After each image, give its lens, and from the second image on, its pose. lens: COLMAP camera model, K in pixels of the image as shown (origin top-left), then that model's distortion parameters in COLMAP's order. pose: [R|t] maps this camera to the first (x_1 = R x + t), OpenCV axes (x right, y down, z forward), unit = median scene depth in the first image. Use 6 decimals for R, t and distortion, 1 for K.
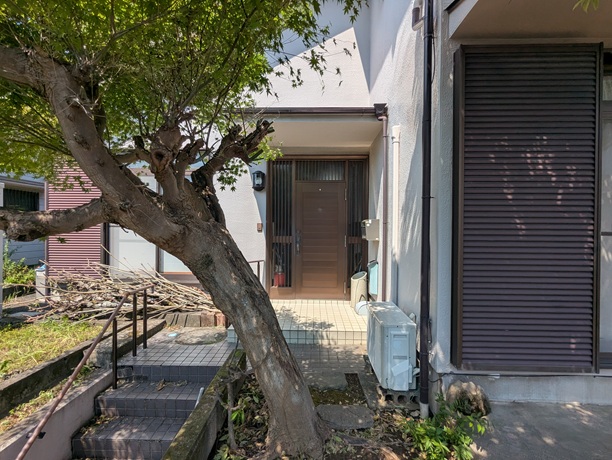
lens RADIAL K [[291.1, 0, 305.7], [0, 291.1, 231.6], [0, 0, 1]] dist [0.003860, 0.000664]
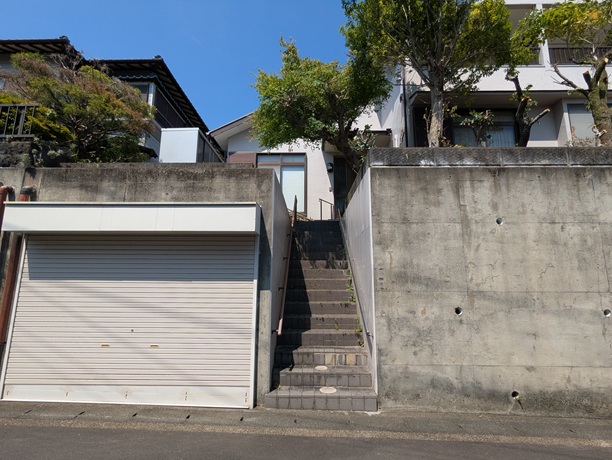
lens RADIAL K [[291.1, 0, 307.9], [0, 291.1, 232.7], [0, 0, 1]] dist [0.003860, 0.000664]
pose [[0.999975, 0.000403, 0.007128, -0.441552], [0.000745, 0.987074, -0.160262, 0.811539], [-0.007101, 0.160263, 0.987049, -1.270171]]
